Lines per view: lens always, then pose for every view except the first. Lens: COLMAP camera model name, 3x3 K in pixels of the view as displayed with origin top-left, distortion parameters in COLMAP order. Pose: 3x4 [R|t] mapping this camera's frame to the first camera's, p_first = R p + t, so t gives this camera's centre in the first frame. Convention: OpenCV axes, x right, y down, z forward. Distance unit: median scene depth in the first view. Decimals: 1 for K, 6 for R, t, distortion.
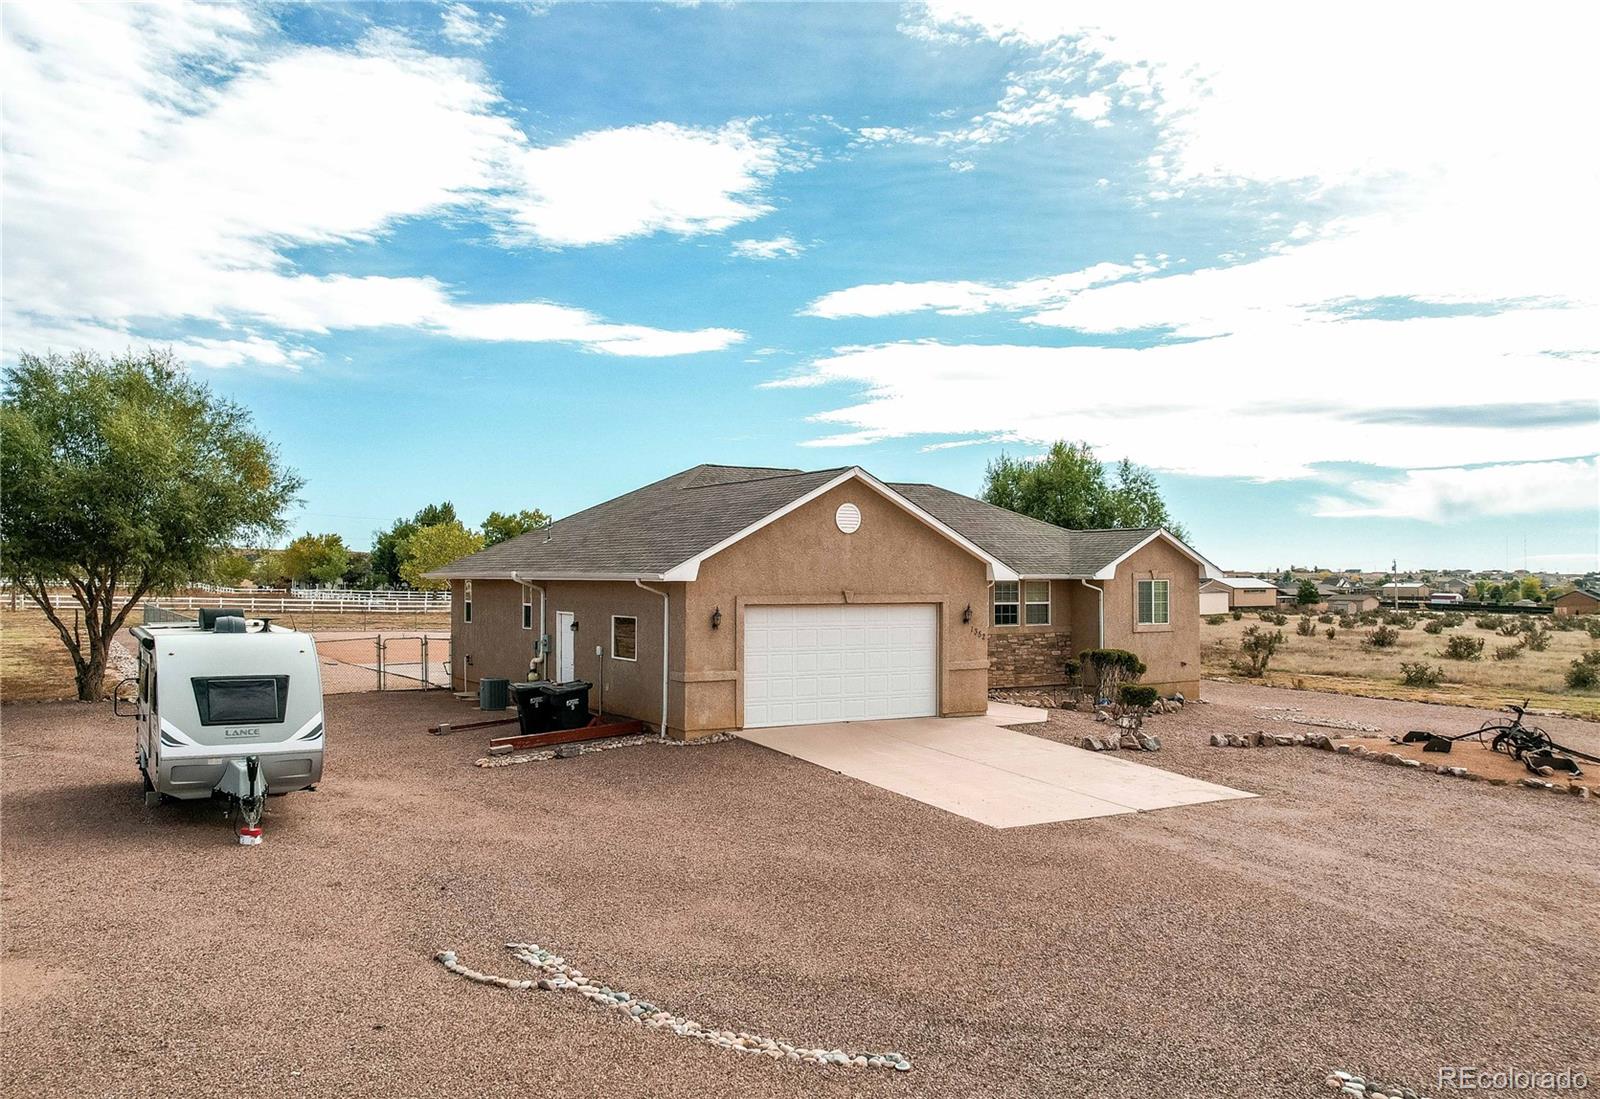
lens RADIAL K [[1304.8, 0, 804.6], [0, 1304.8, 570.9], [0, 0, 1]] dist [-0.038380, 0.017941]
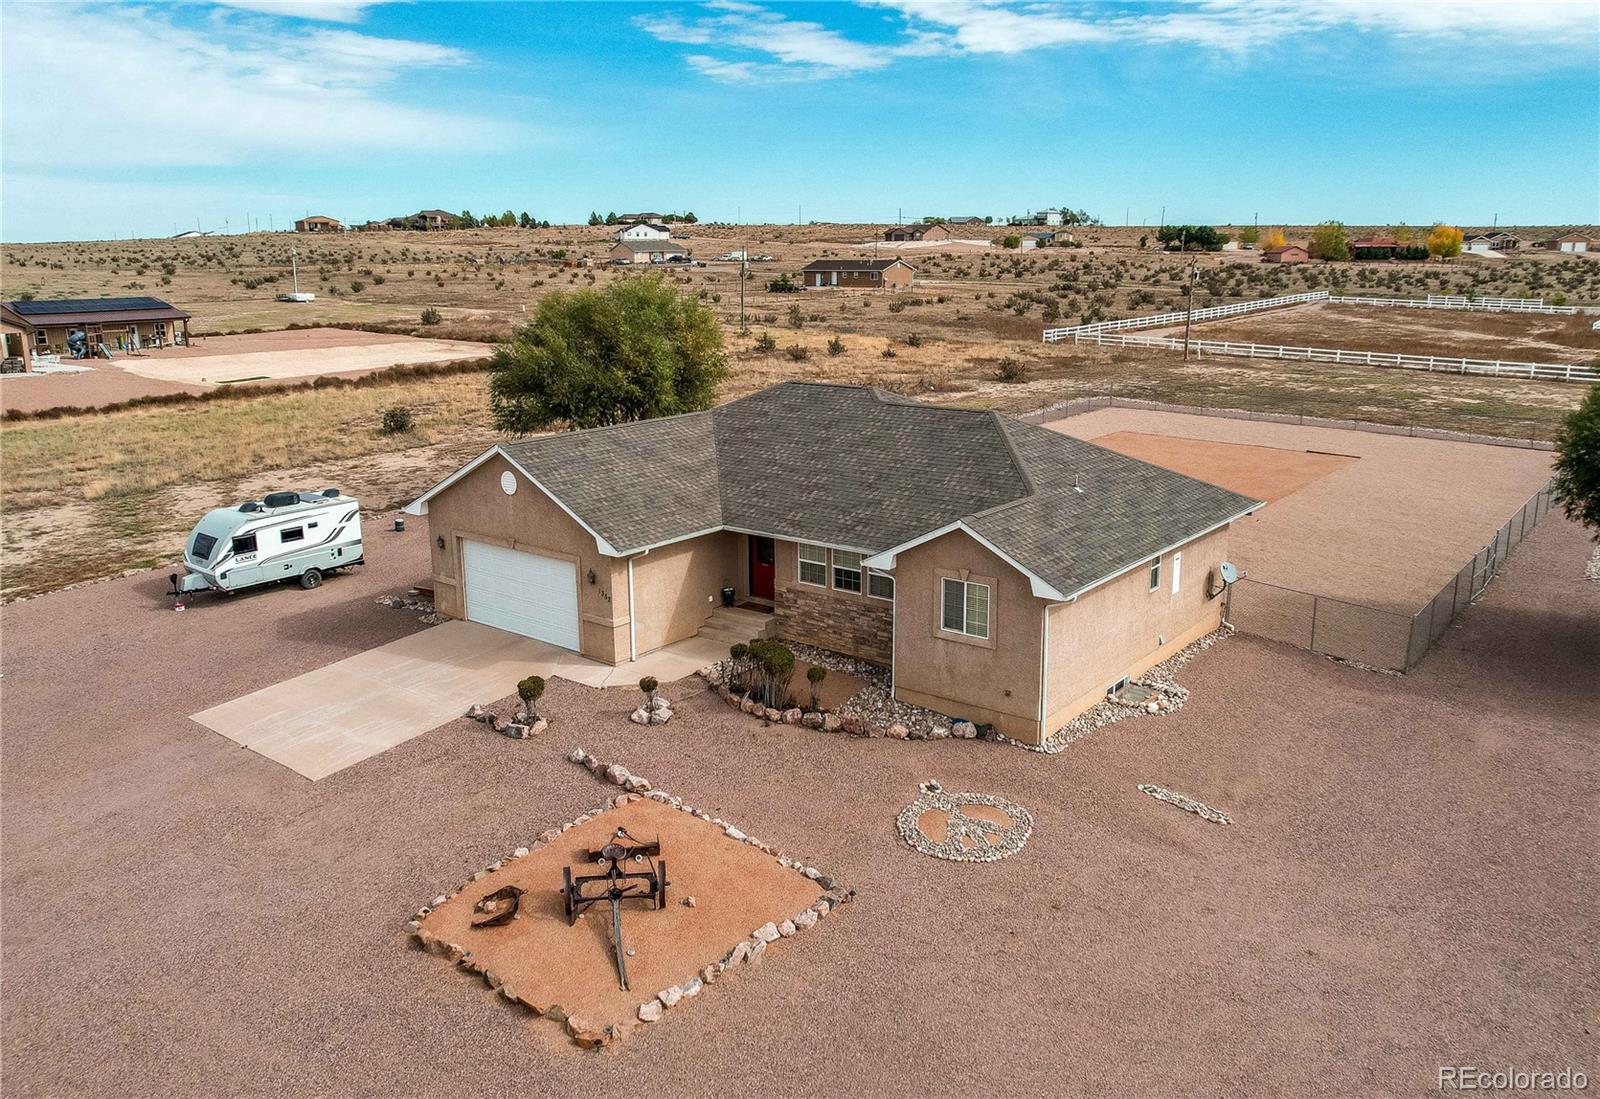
lens RADIAL K [[1304.8, 0, 804.6], [0, 1304.8, 570.9], [0, 0, 1]] dist [-0.038380, 0.017941]
pose [[0.302932, 0.236348, -0.923240, 1.016336], [0.016638, 0.967301, 0.253086, -0.212359], [0.952867, -0.092029, 0.289094, 0.699234]]
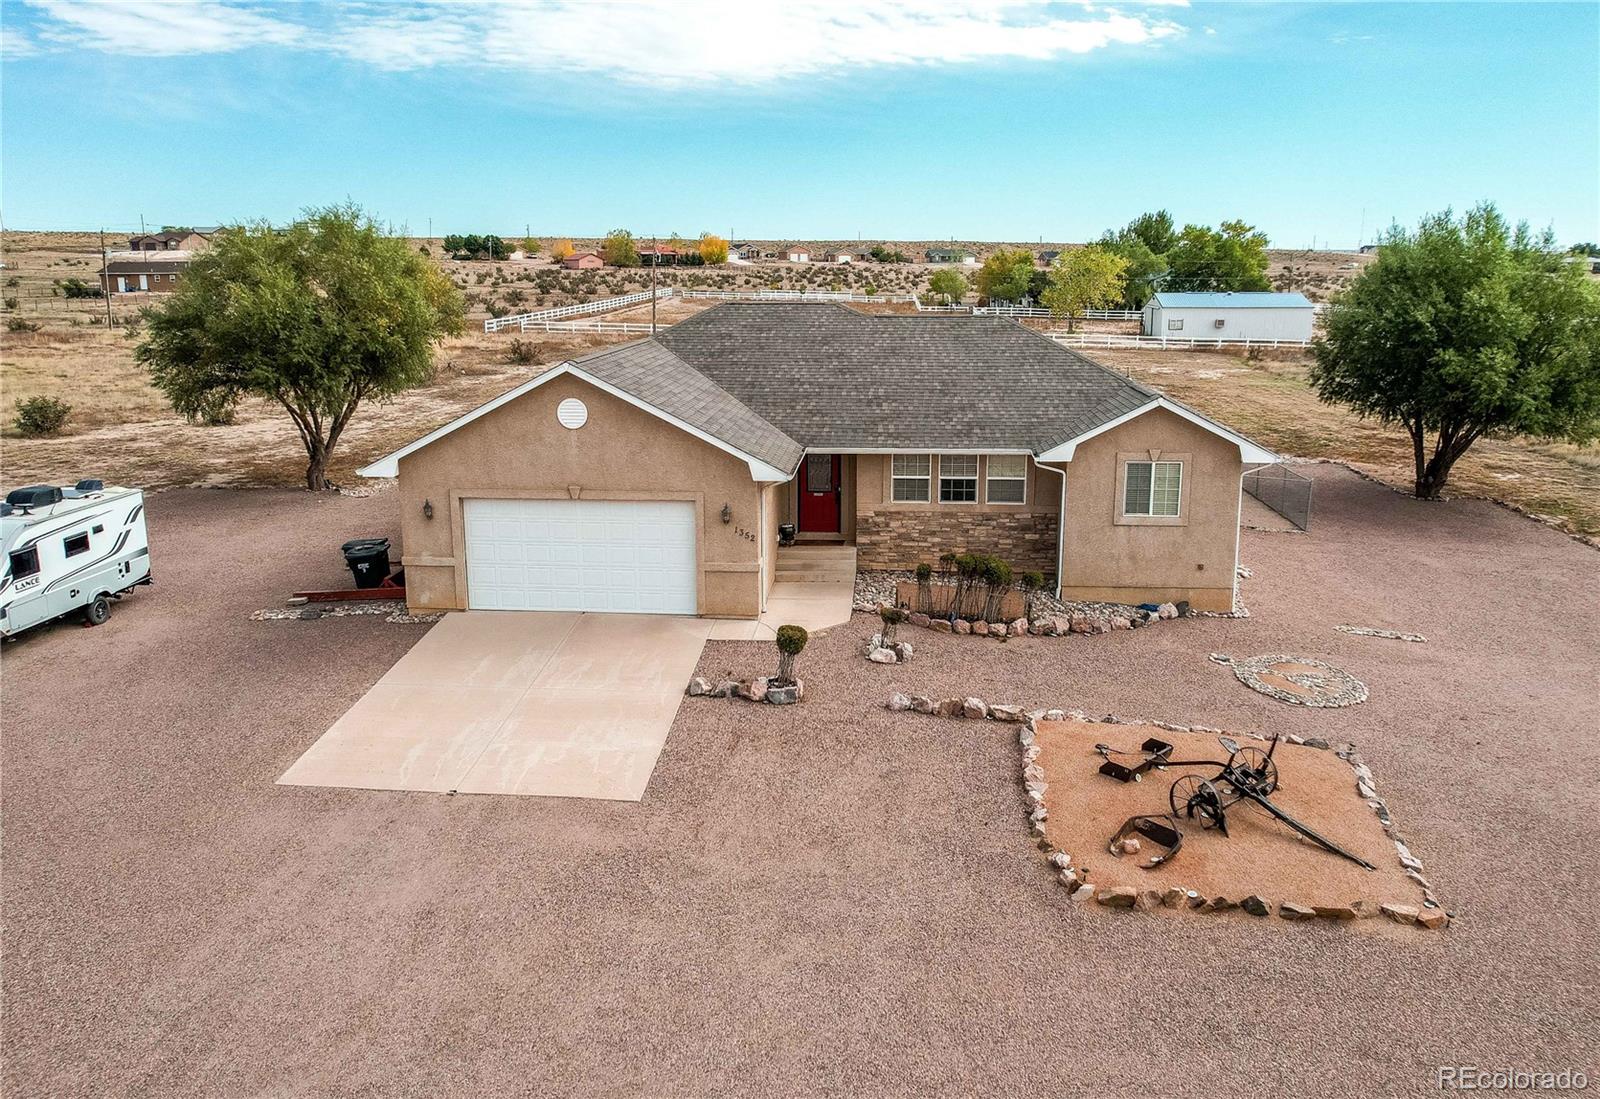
lens RADIAL K [[1304.8, 0, 804.6], [0, 1304.8, 570.9], [0, 0, 1]] dist [-0.038380, 0.017941]
pose [[0.799497, 0.139372, -0.584277, 0.592412], [0.004131, 0.971410, 0.237371, -0.122292], [0.600655, -0.192192, 0.776064, 0.248171]]
